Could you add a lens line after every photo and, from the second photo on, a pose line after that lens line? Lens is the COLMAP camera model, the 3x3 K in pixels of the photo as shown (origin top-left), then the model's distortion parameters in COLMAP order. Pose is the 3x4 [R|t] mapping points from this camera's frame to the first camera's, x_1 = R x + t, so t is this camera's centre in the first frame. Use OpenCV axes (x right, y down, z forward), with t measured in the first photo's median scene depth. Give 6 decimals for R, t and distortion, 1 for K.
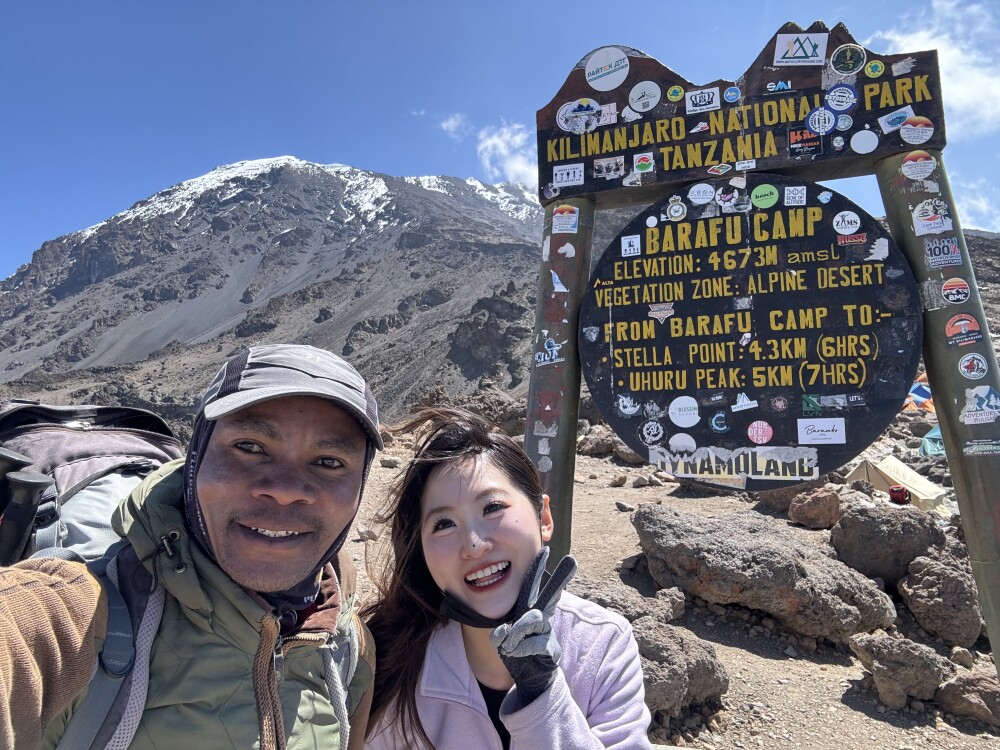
lens RADIAL K [[694.0, 0, 491.9], [0, 694.0, 386.6], [0, 0, 1]] dist [0.090077, -0.102786]
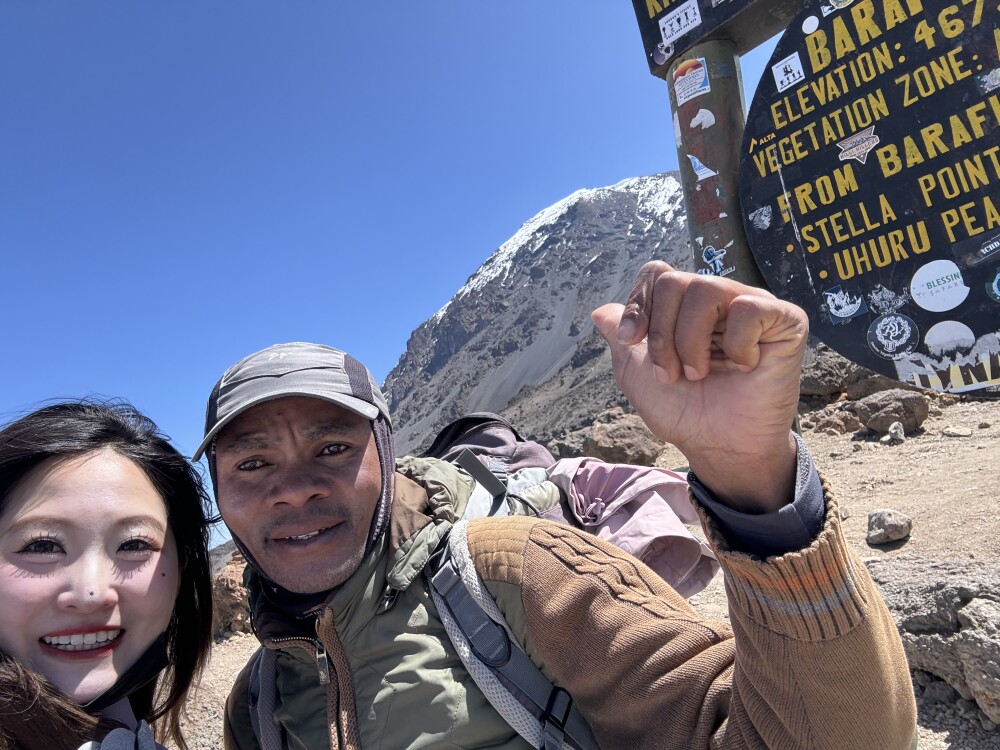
lens RADIAL K [[694.0, 0, 503.7], [0, 694.0, 379.2], [0, 0, 1]] dist [0.090077, -0.102786]
pose [[0.868241, -0.239378, -0.434575, 0.193025], [0.229881, 0.970309, -0.075197, 0.073219], [0.439673, -0.034611, 0.897491, 0.273957]]
